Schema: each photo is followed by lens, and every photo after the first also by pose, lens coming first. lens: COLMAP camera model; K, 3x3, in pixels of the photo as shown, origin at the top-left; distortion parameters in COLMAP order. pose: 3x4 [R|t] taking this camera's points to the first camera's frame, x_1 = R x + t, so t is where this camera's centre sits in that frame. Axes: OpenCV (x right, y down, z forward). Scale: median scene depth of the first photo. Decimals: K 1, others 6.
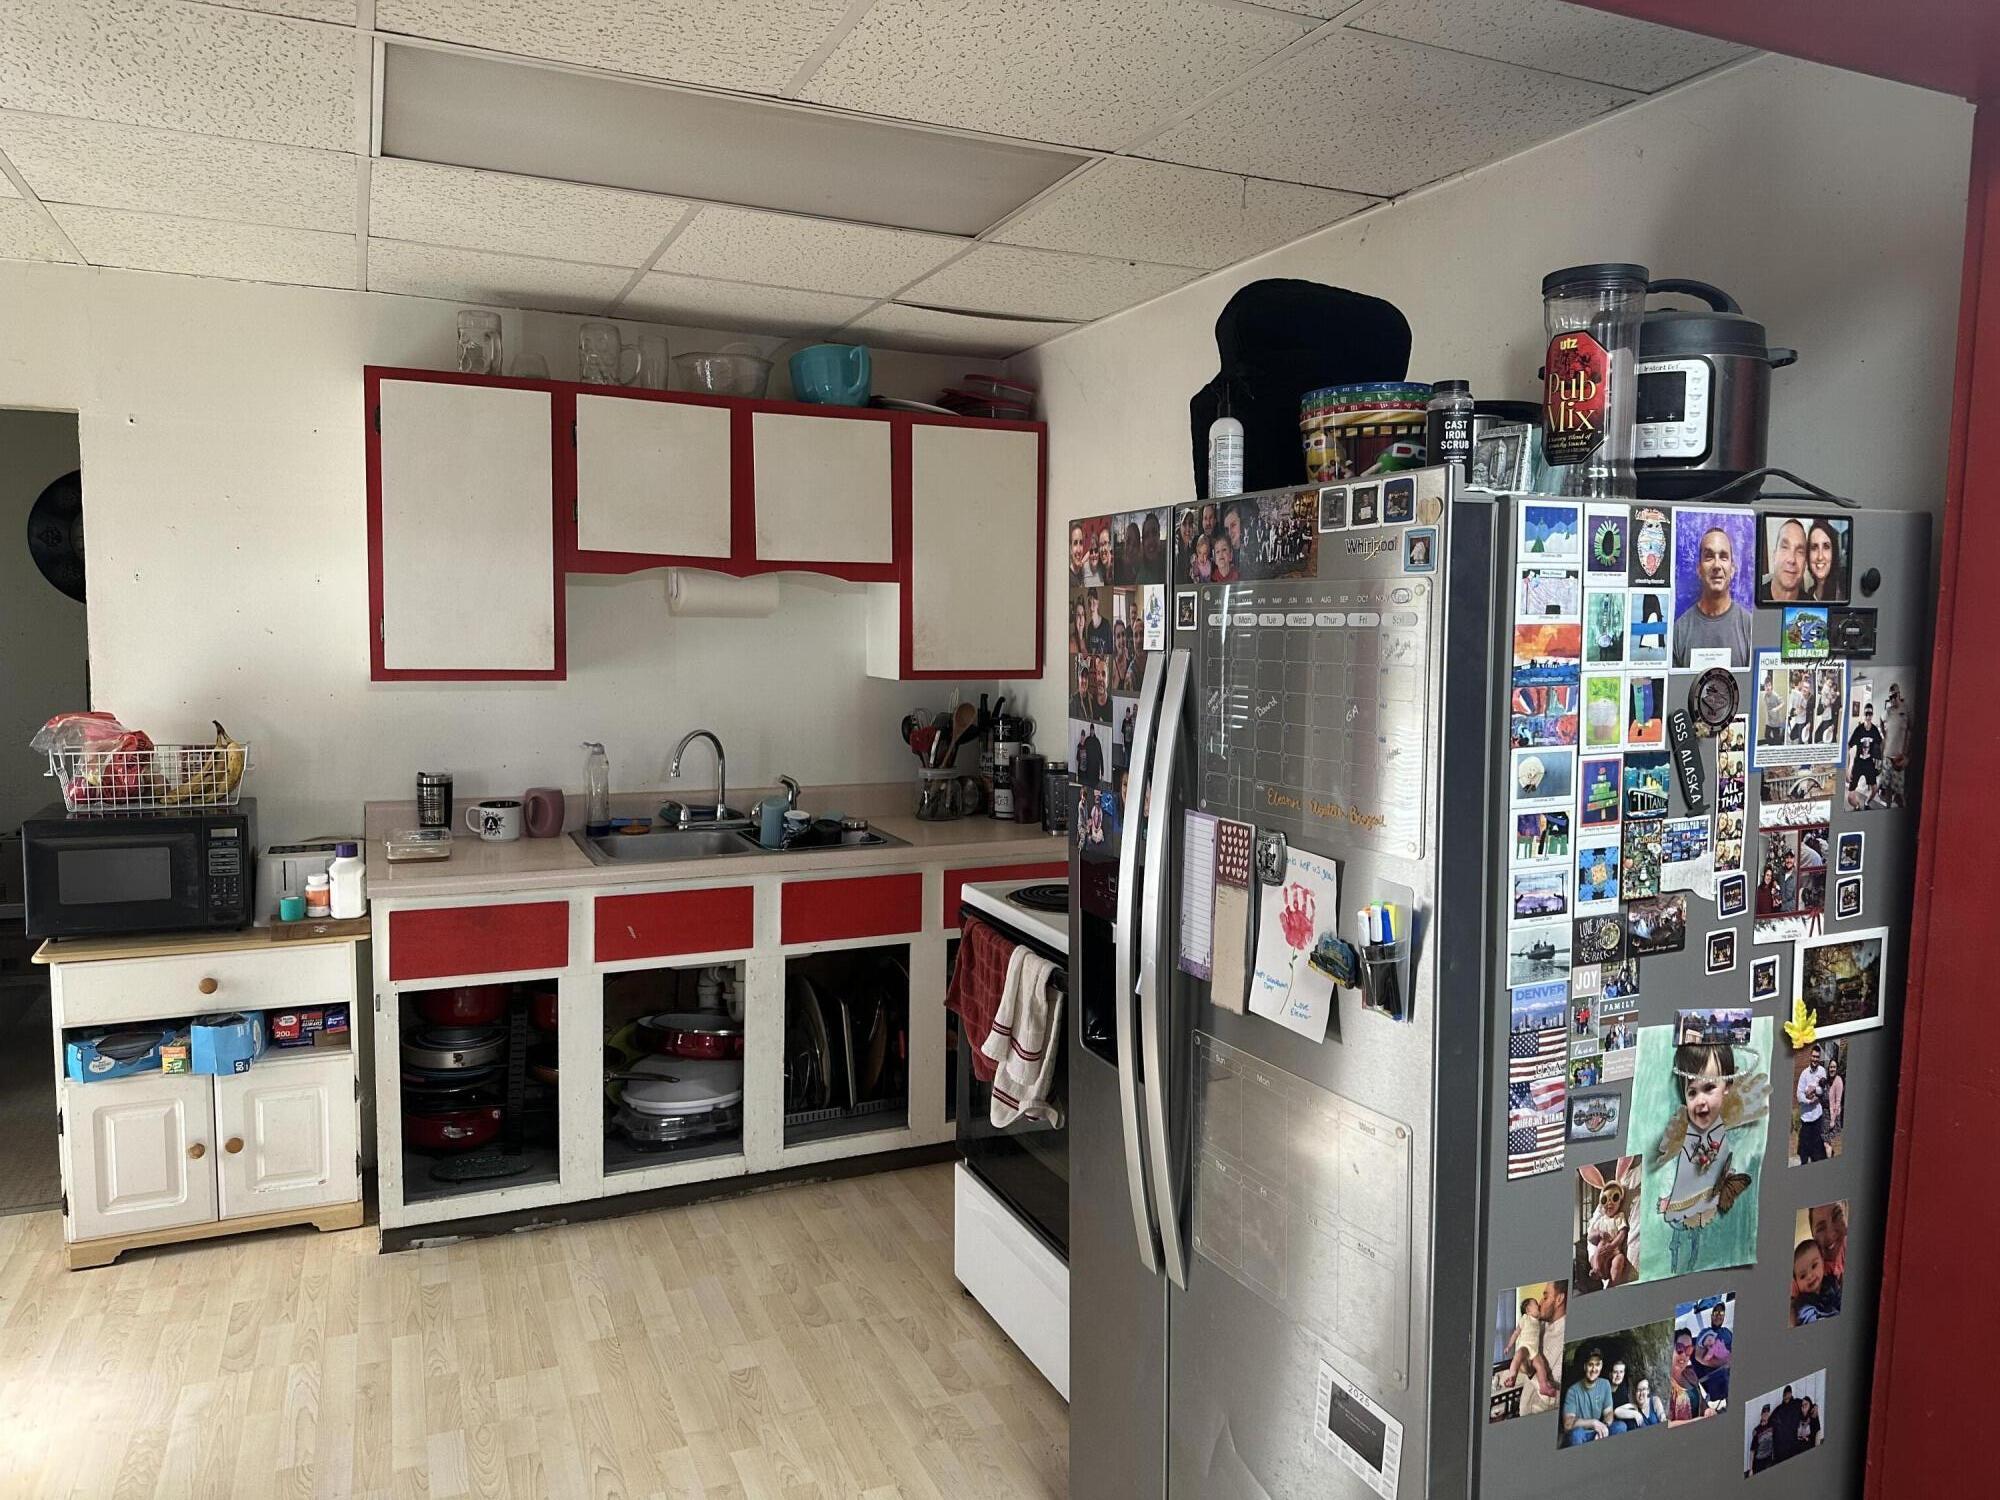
lens RADIAL K [[1395.7, 0, 997.4], [0, 1395.7, 730.3], [0, 0, 1]] dist [0.059340, -0.002802]
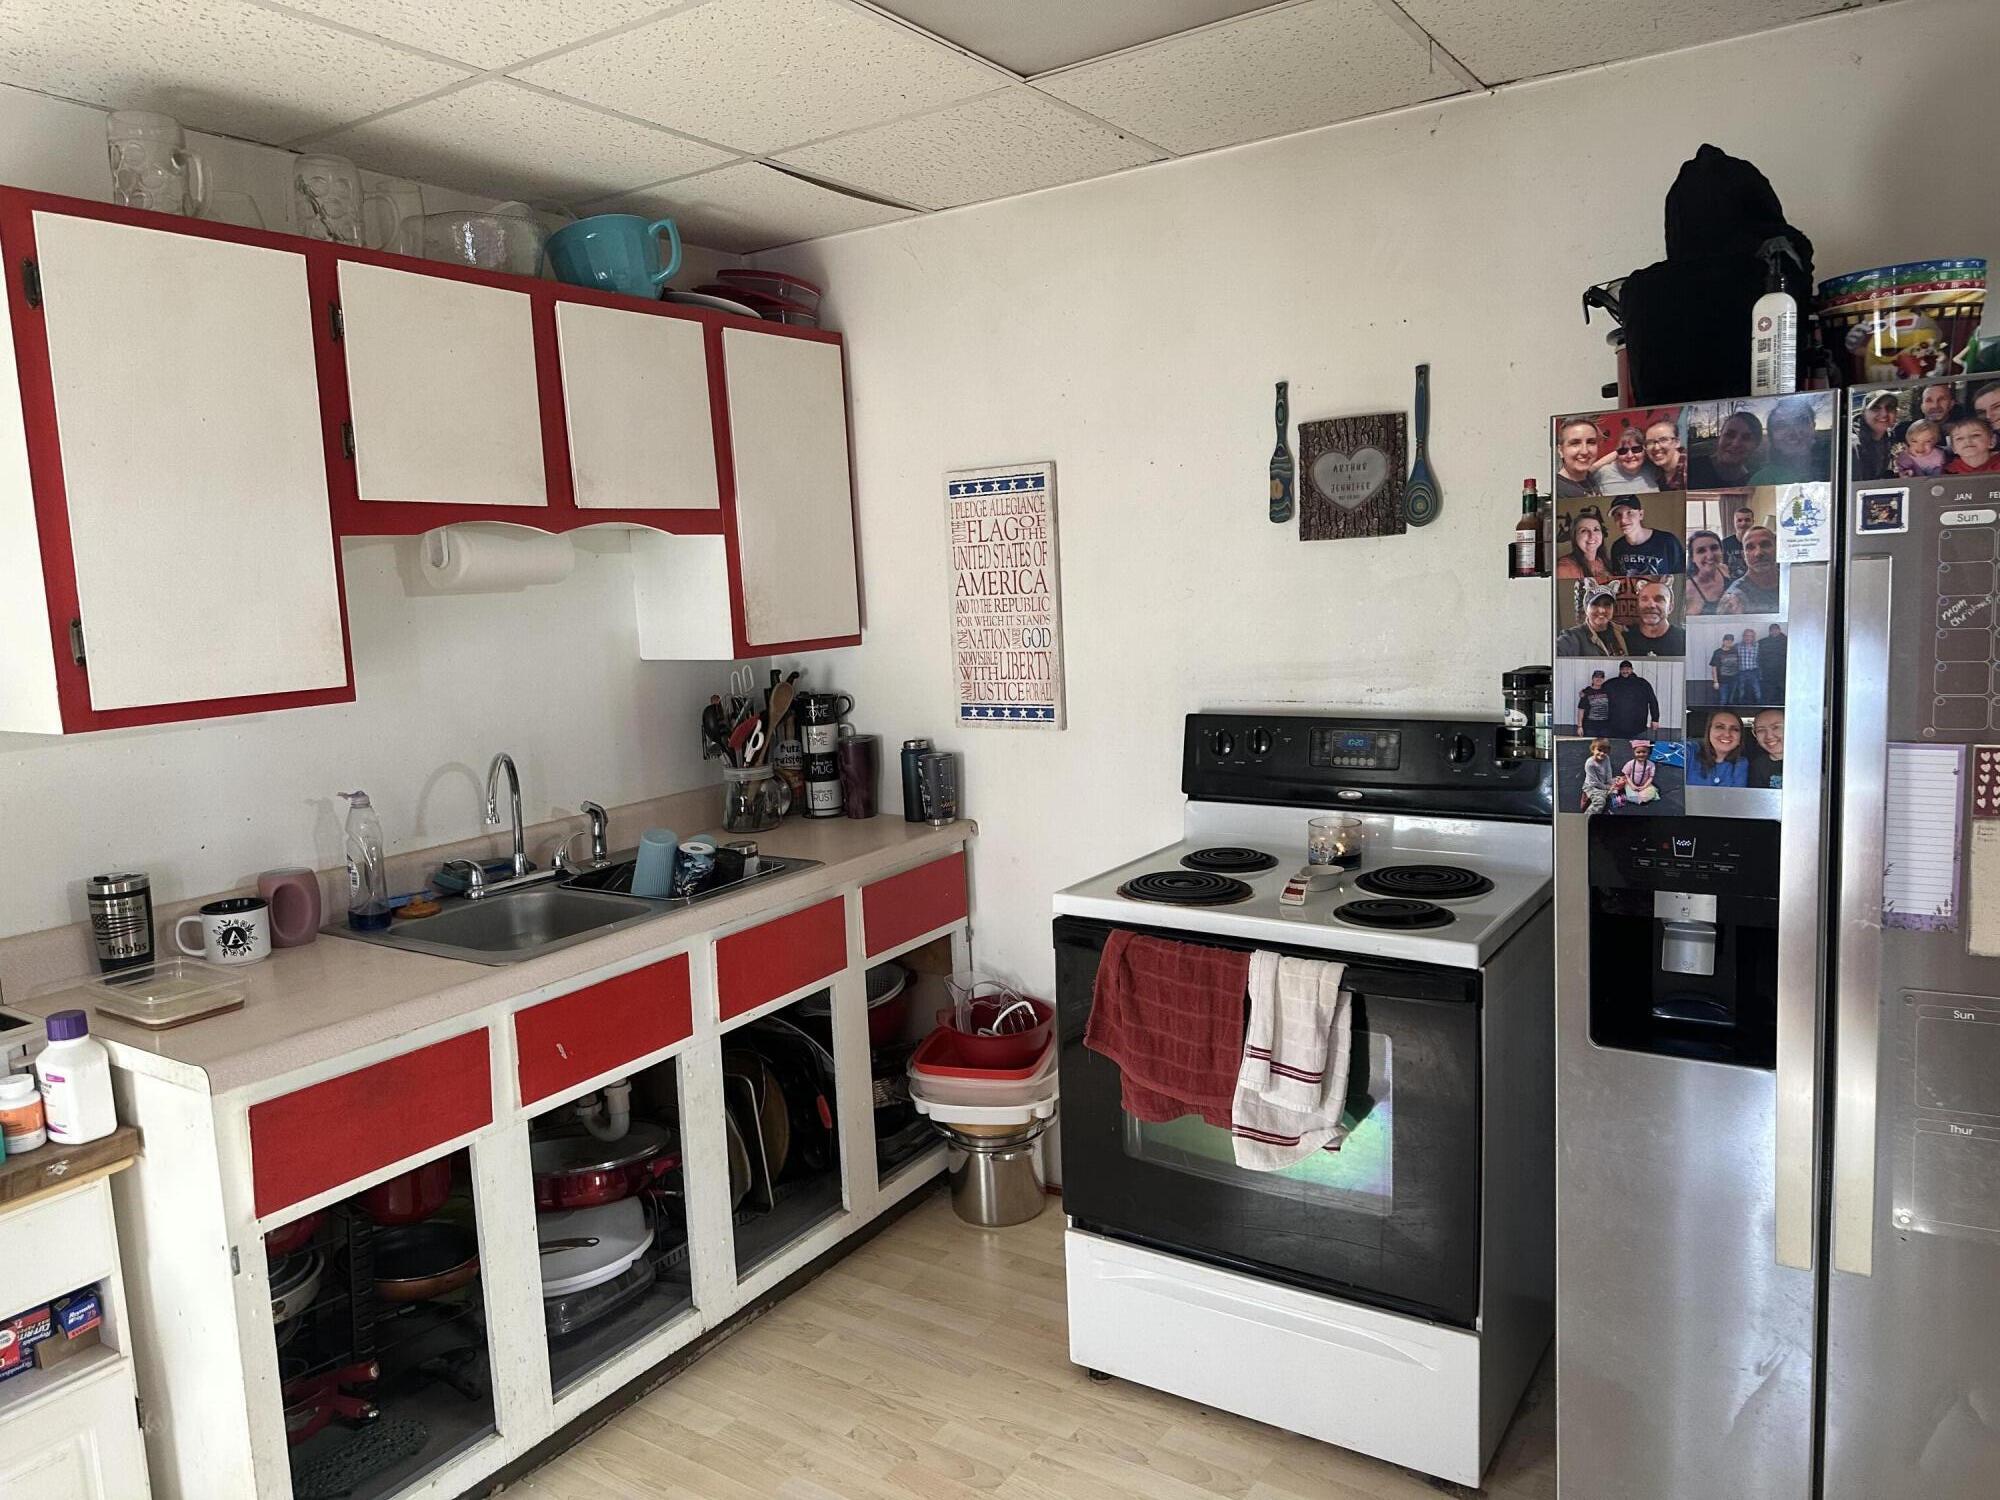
lens RADIAL K [[1391.8, 0, 993.4], [0, 1391.8, 737.9], [0, 0, 1]] dist [-0.009986, -0.008941]
pose [[0.839812, -0.118479, 0.529791, -0.409790], [0.101184, 0.992955, 0.061662, -0.028624], [-0.533364, 0.001822, 0.845884, 0.299658]]
